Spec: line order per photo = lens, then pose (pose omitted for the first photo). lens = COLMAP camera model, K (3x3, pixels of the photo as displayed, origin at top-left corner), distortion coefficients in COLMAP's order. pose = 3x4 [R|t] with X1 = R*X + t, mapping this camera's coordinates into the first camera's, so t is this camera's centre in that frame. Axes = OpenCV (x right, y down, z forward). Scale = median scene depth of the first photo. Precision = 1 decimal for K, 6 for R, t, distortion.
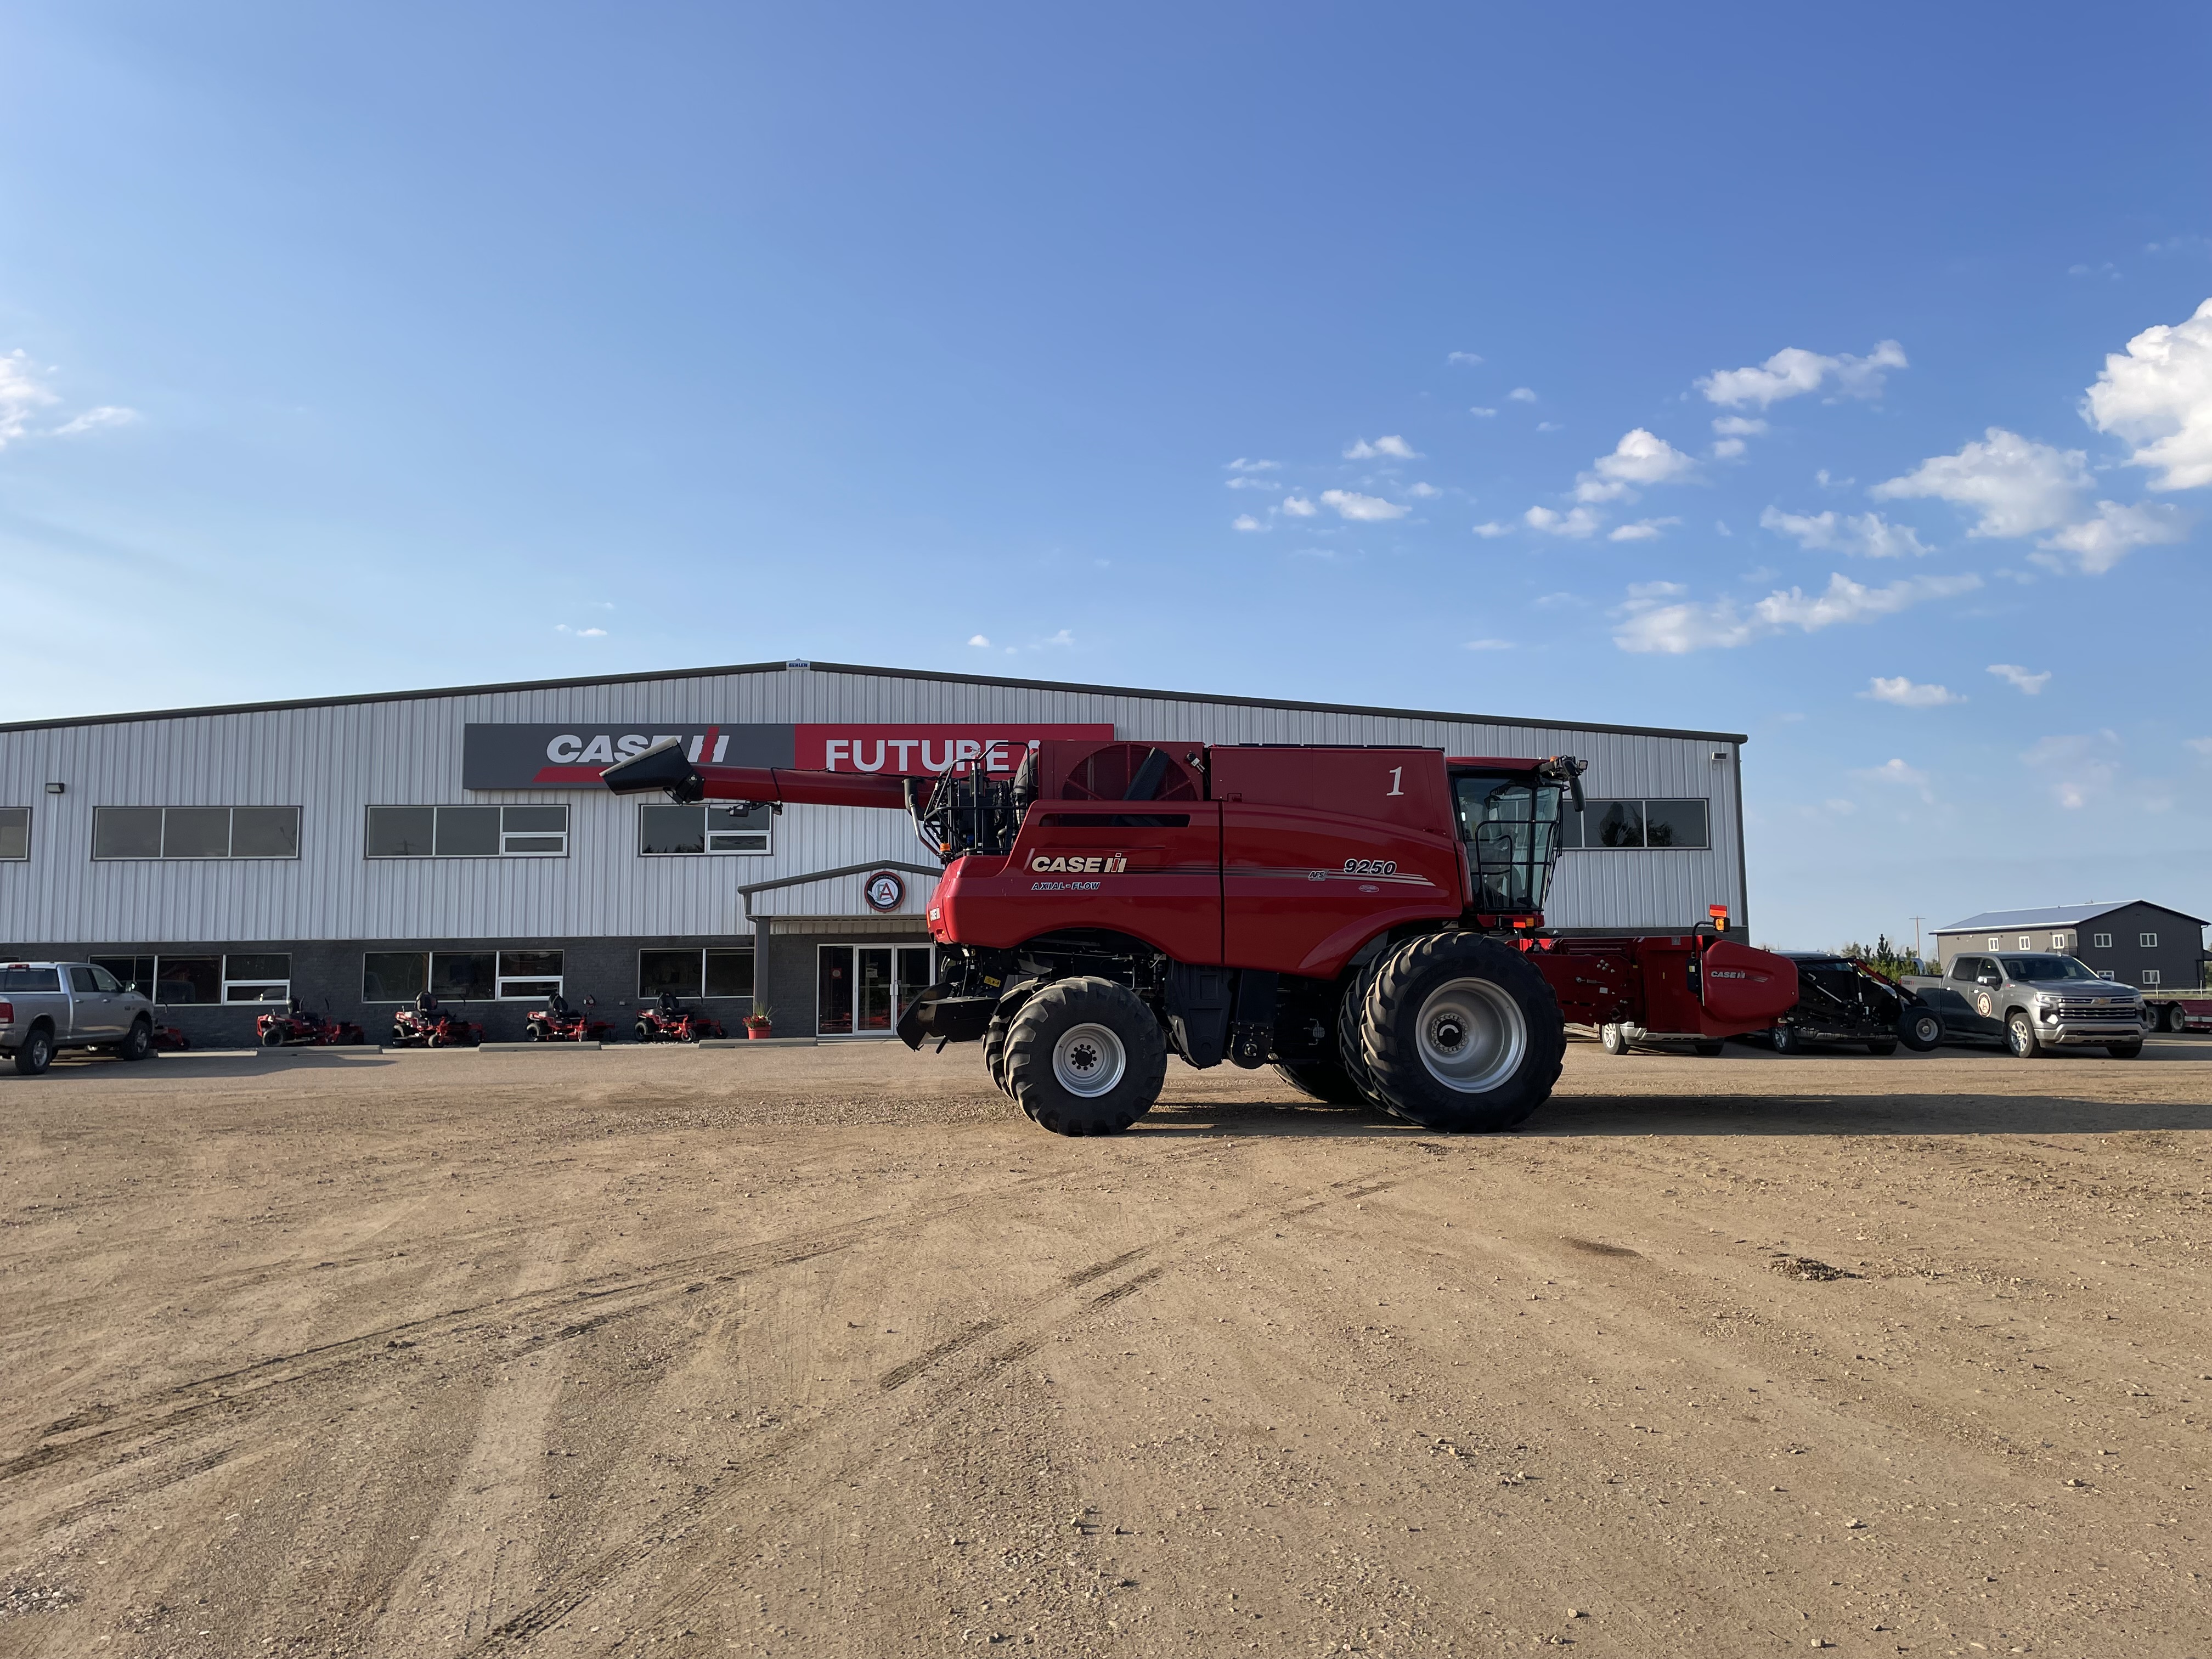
lens RADIAL K [[1696.4, 0, 1110.2], [0, 1696.4, 862.2], [0, 0, 1]] dist [0.158931, -0.000296]
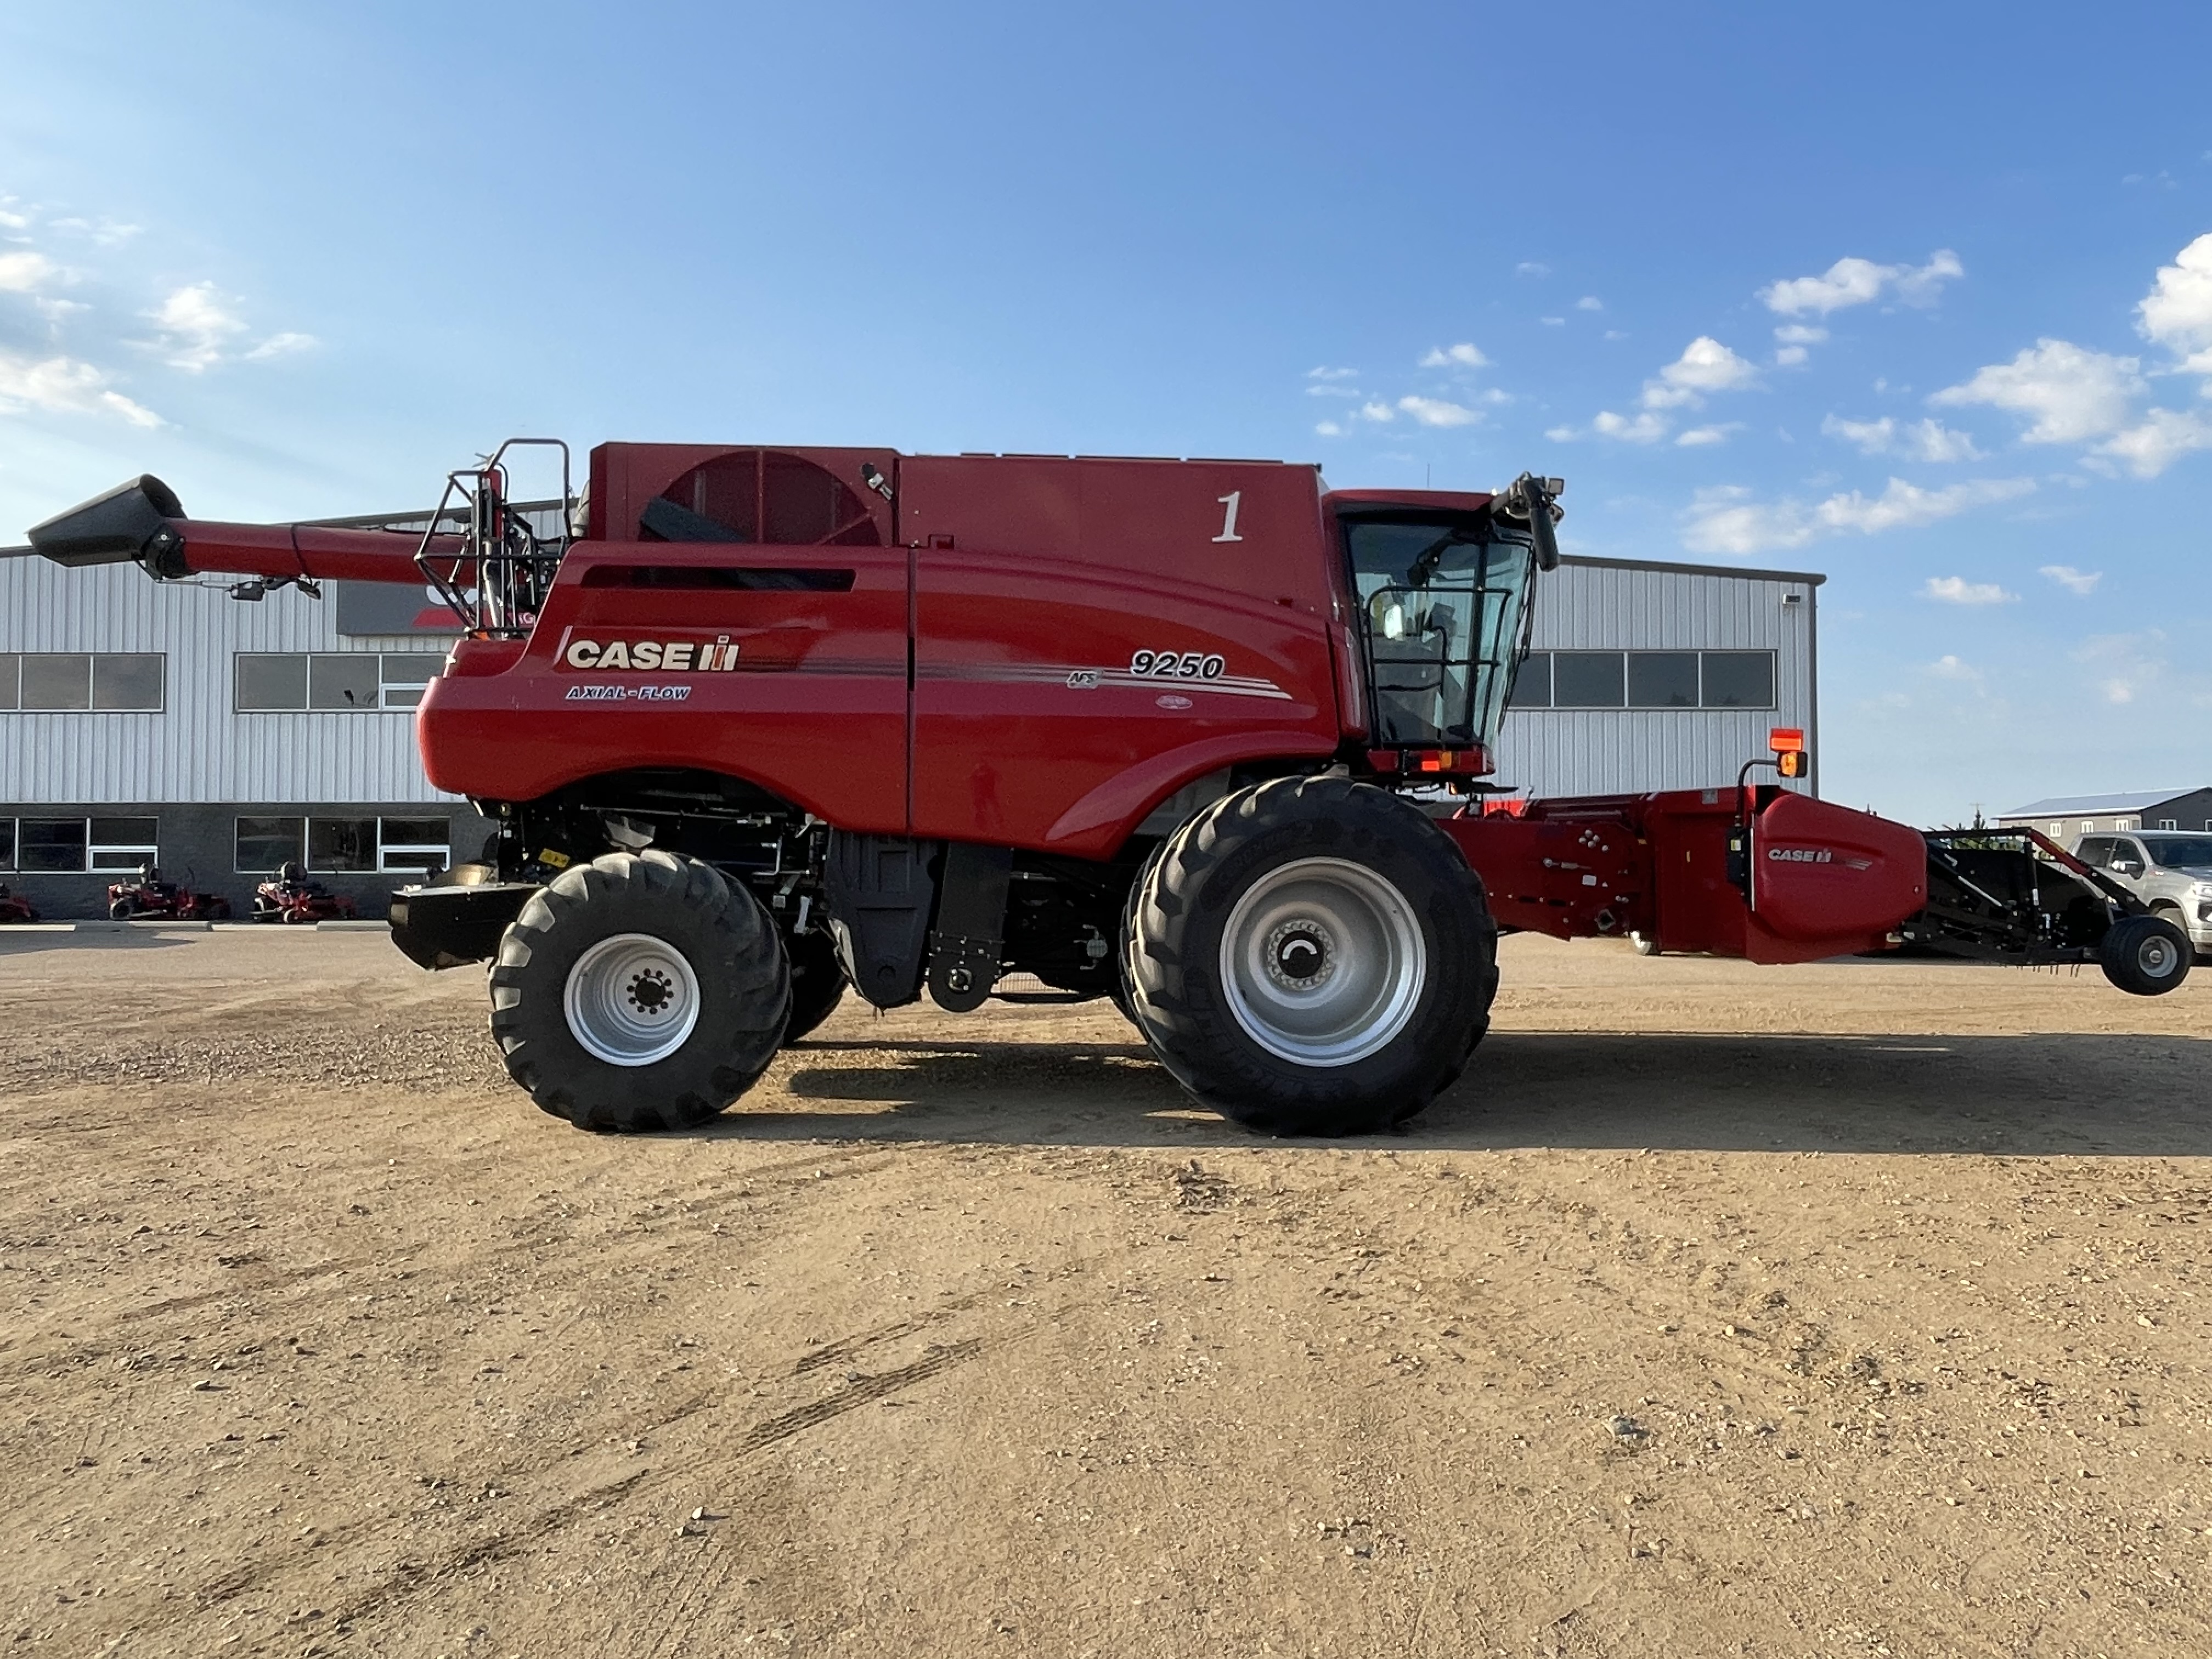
lens RADIAL K [[1599.9, 0, 1078.8], [0, 1599.9, 744.7], [0, 0, 1]] dist [0.058348, 0.031191]
pose [[0.997493, 0.005286, -0.070565, 0.149999], [-0.005331, 0.999986, -0.000450, 0.028401], [0.070562, 0.000825, 0.997507, 0.428719]]
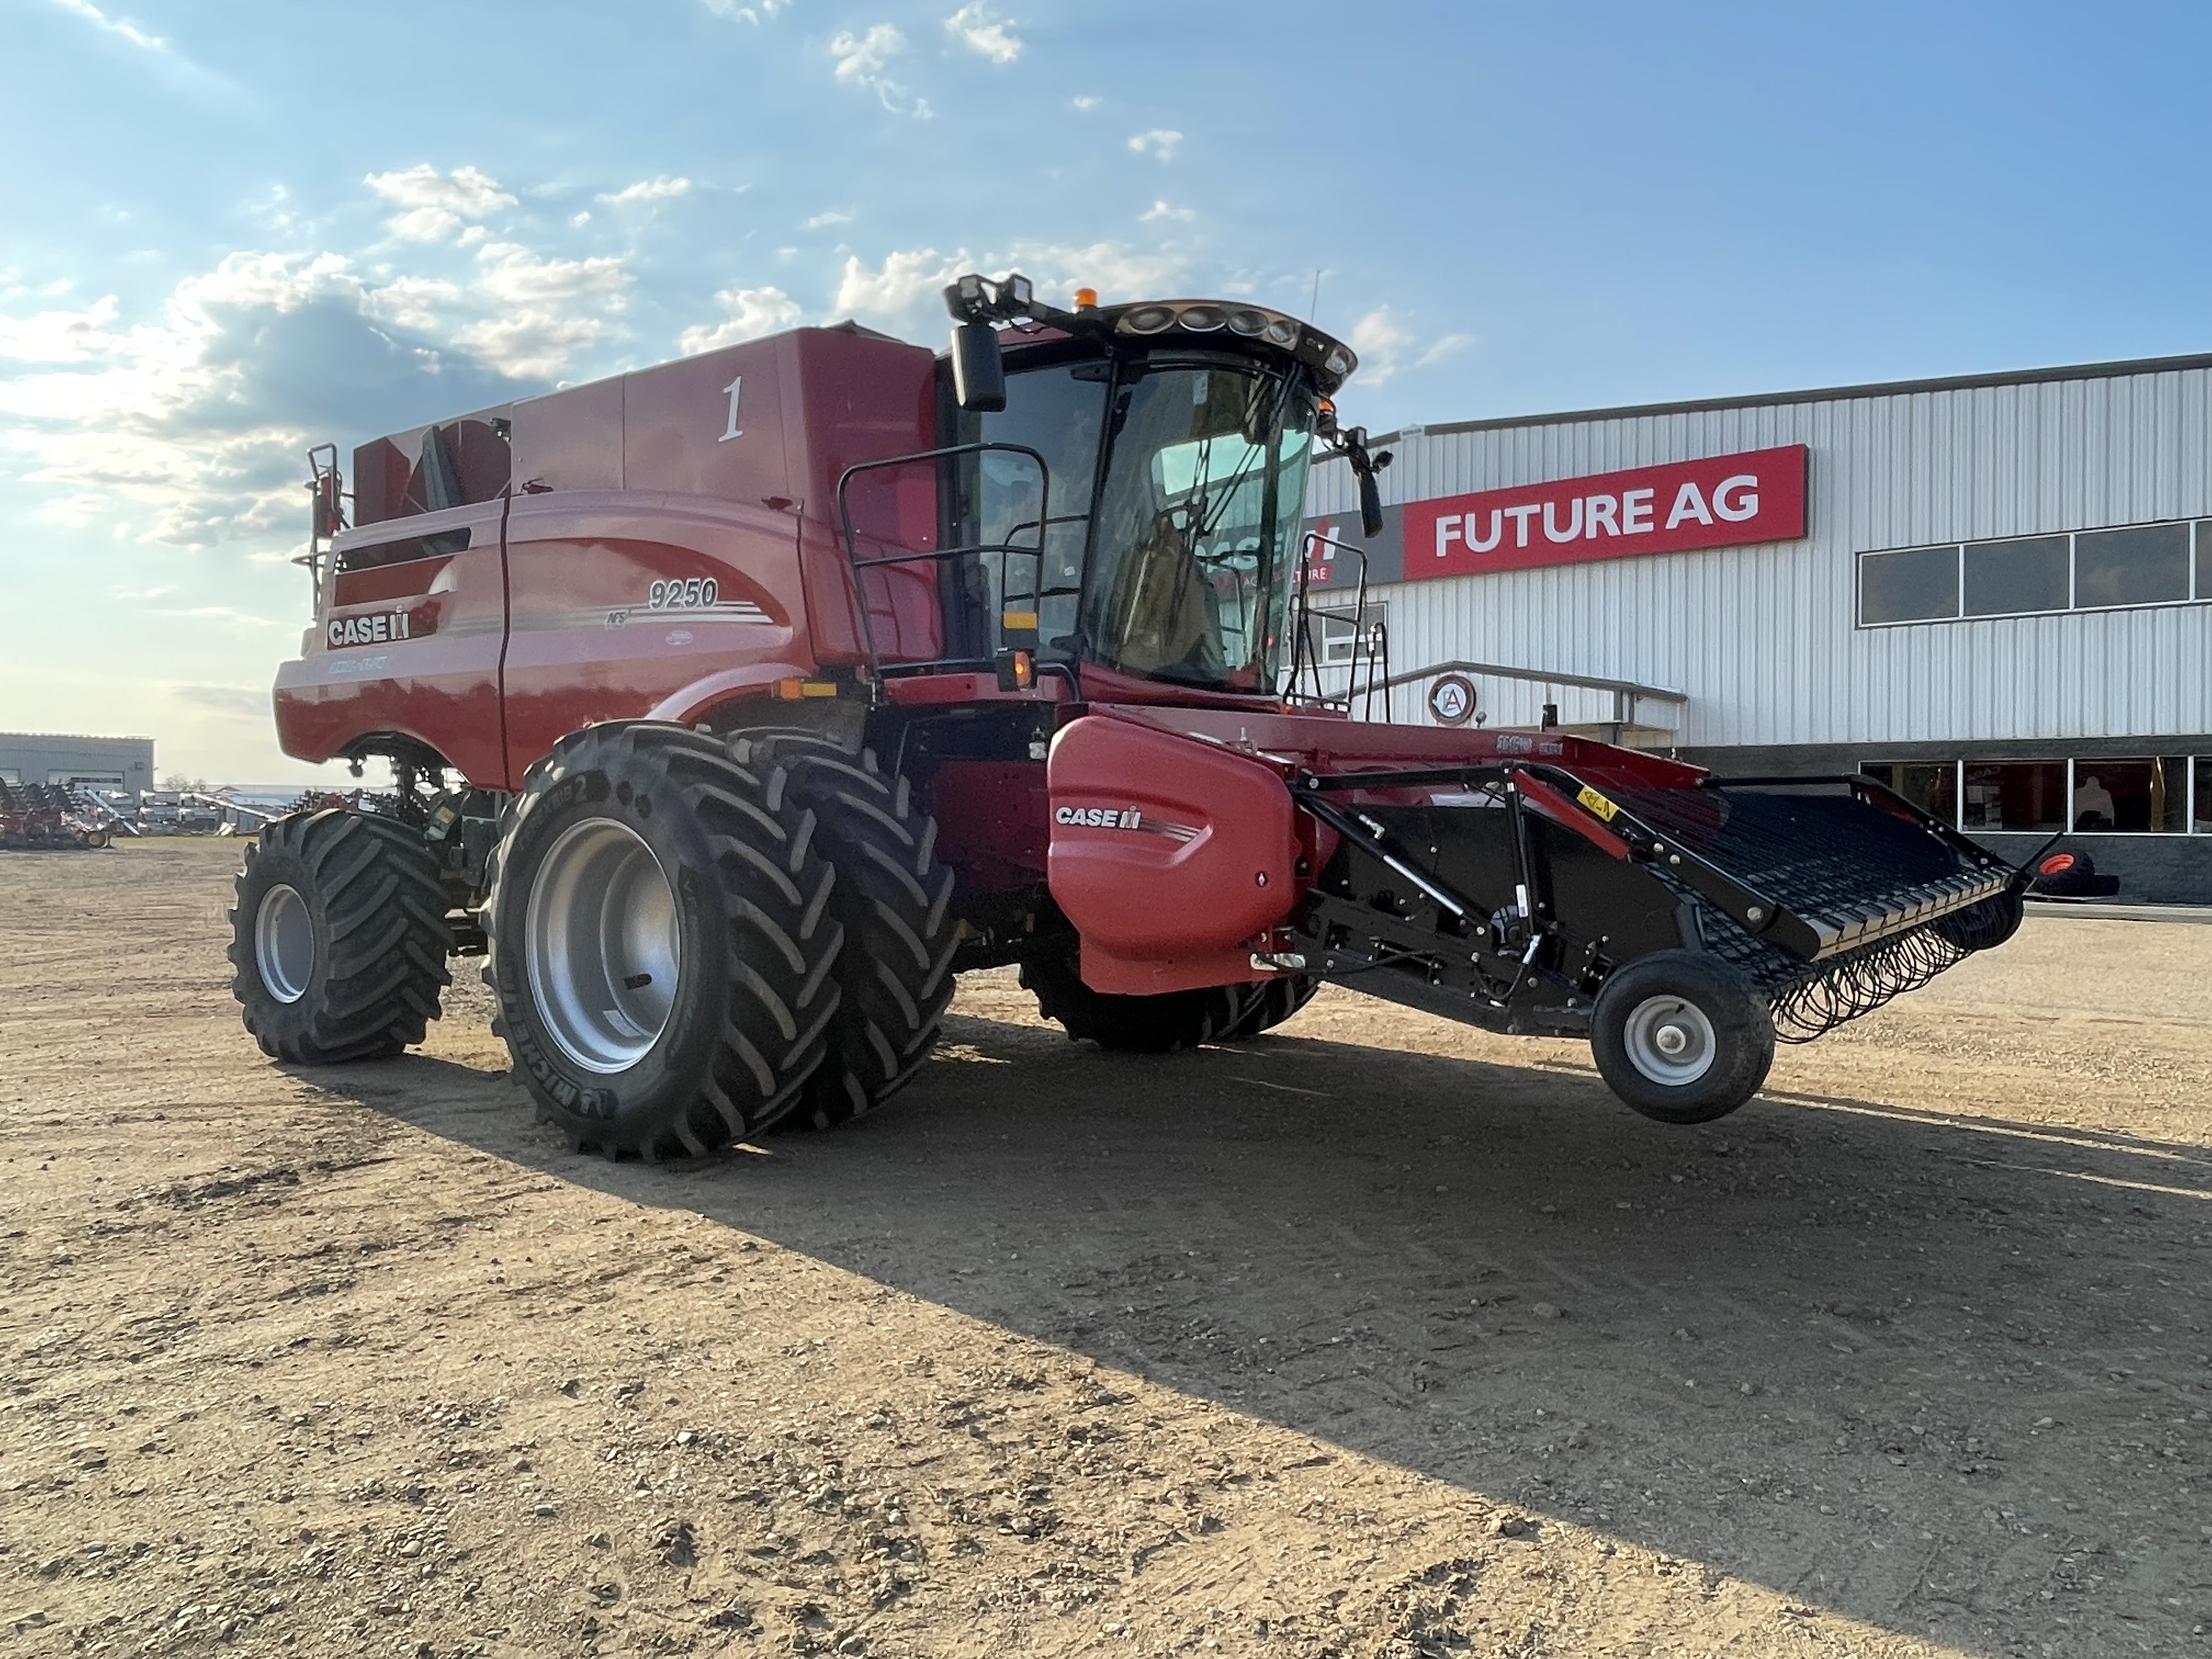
lens RADIAL K [[1571.7, 0, 1106.0], [0, 1571.7, 829.5], [0, 0, 1]] dist [-0.001497, 0.001371]
pose [[0.722236, 0.017349, -0.691429, 0.520323], [0.041260, 0.996824, 0.068110, 0.041973], [0.690415, -0.077720, 0.719227, 0.705796]]
